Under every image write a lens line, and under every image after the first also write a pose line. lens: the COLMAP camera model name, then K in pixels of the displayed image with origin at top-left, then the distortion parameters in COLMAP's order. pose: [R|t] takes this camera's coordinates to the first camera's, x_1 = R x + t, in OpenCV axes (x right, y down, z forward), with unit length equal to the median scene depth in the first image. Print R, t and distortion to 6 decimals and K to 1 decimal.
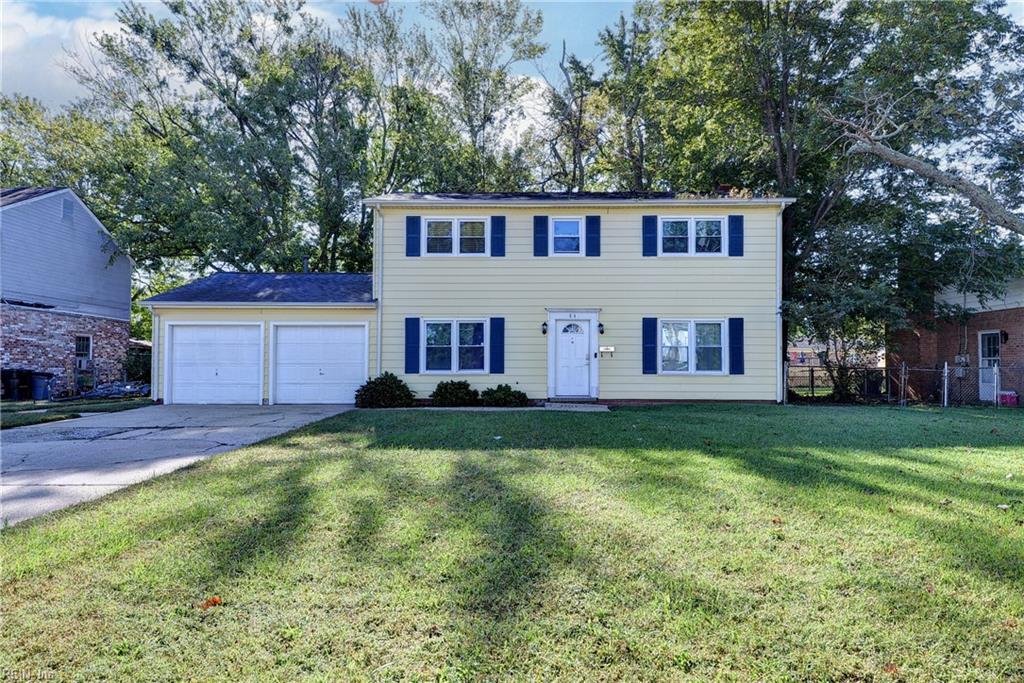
lens RADIAL K [[595.7, 0, 511.3], [0, 595.7, 360.1], [0, 0, 1]] dist [0.001524, 0.000035]
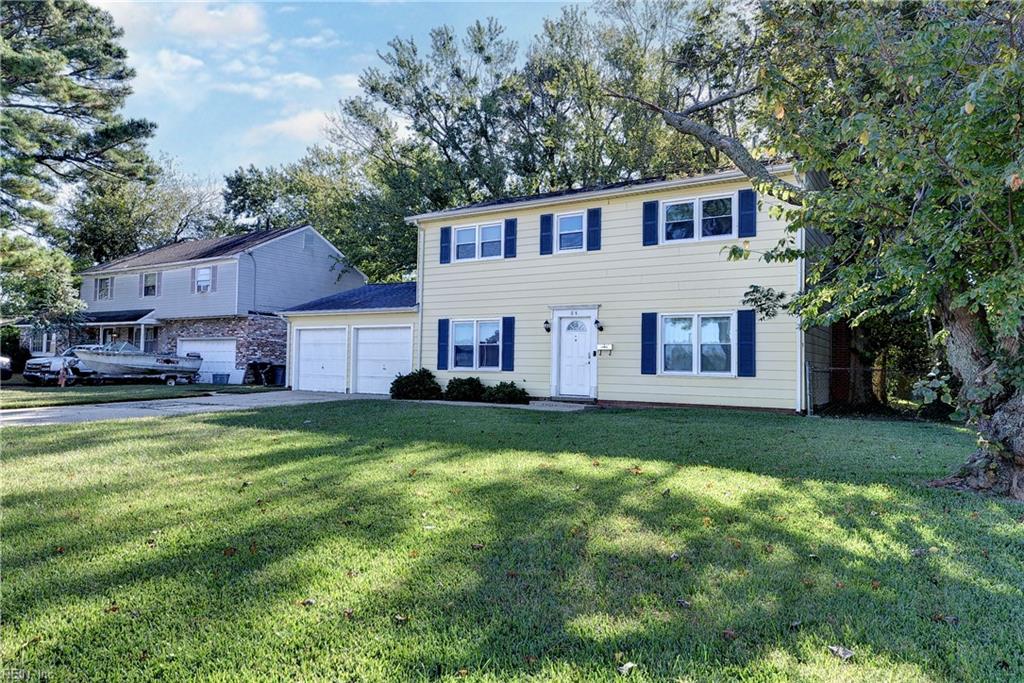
lens RADIAL K [[698.7, 0, 512.0], [0, 698.7, 341.5], [0, 0, 1]] dist [-0.000232, -0.000077]
pose [[0.840155, -0.007555, -0.542294, 0.636332], [-0.007007, 0.999668, -0.024783, 0.001100], [0.542302, 0.024621, 0.839823, -0.013210]]
